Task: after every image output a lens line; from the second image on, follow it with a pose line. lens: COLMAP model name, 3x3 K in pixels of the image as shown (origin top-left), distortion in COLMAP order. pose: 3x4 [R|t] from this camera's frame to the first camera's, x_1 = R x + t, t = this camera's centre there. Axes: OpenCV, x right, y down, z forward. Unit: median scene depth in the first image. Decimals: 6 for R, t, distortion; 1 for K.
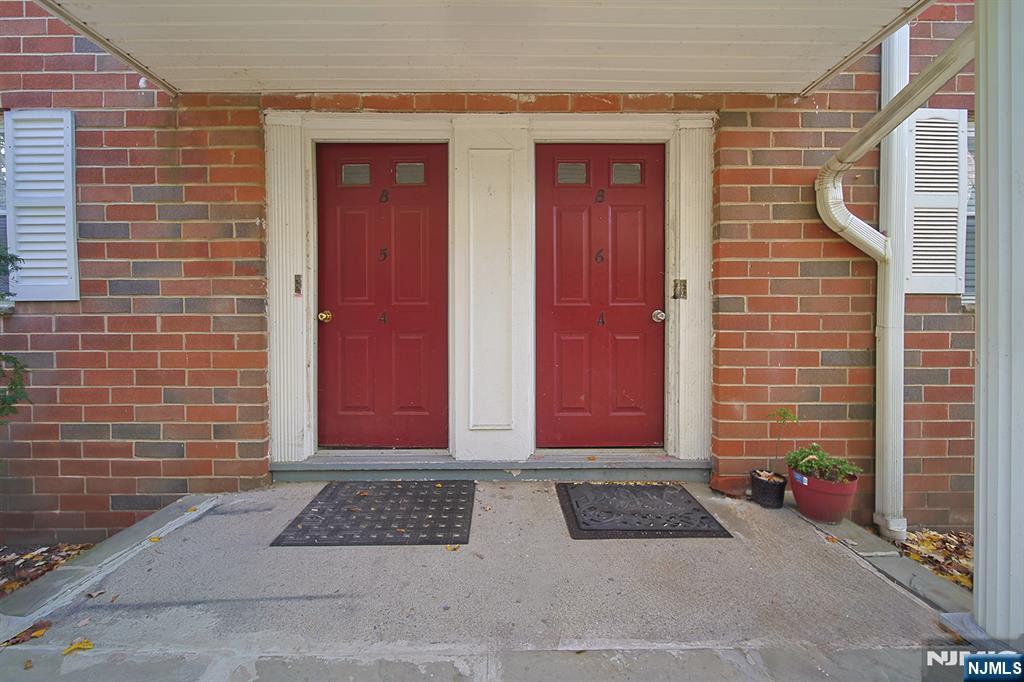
lens RADIAL K [[389.4, 0, 508.0], [0, 389.4, 323.5], [0, 0, 1]] dist [0.002103, -0.000076]
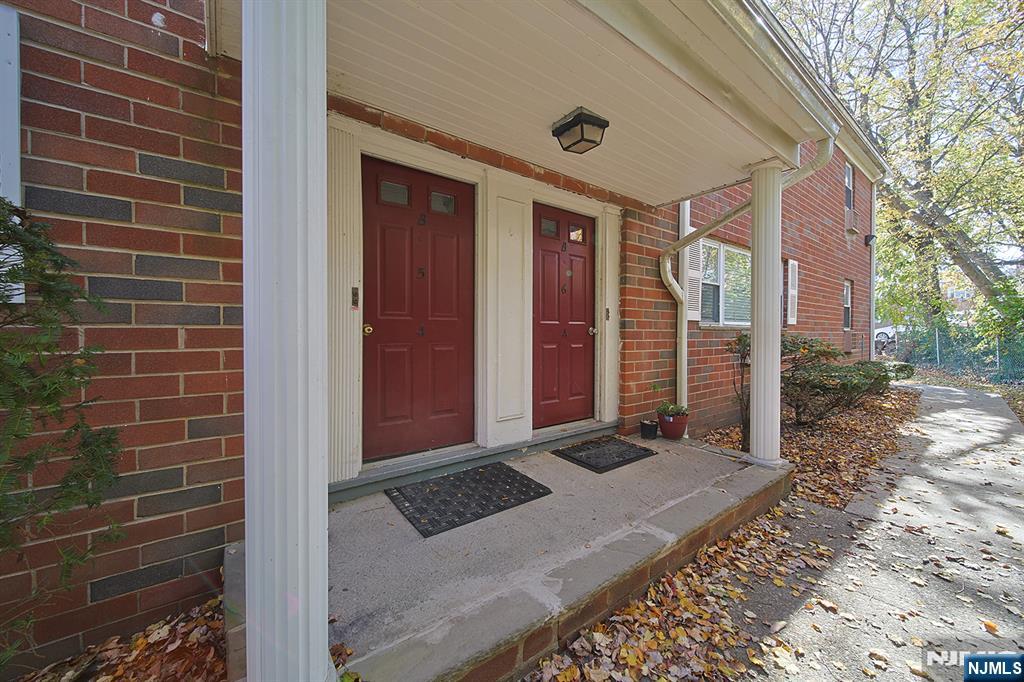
lens RADIAL K [[389.4, 0, 511.7], [0, 389.4, 338.1], [0, 0, 1]] dist [0.002103, -0.000076]
pose [[0.793490, -0.006272, 0.608551, -0.843910], [0.003448, 0.999977, 0.005811, -0.001611], [-0.608573, -0.002513, 0.793494, -0.017963]]
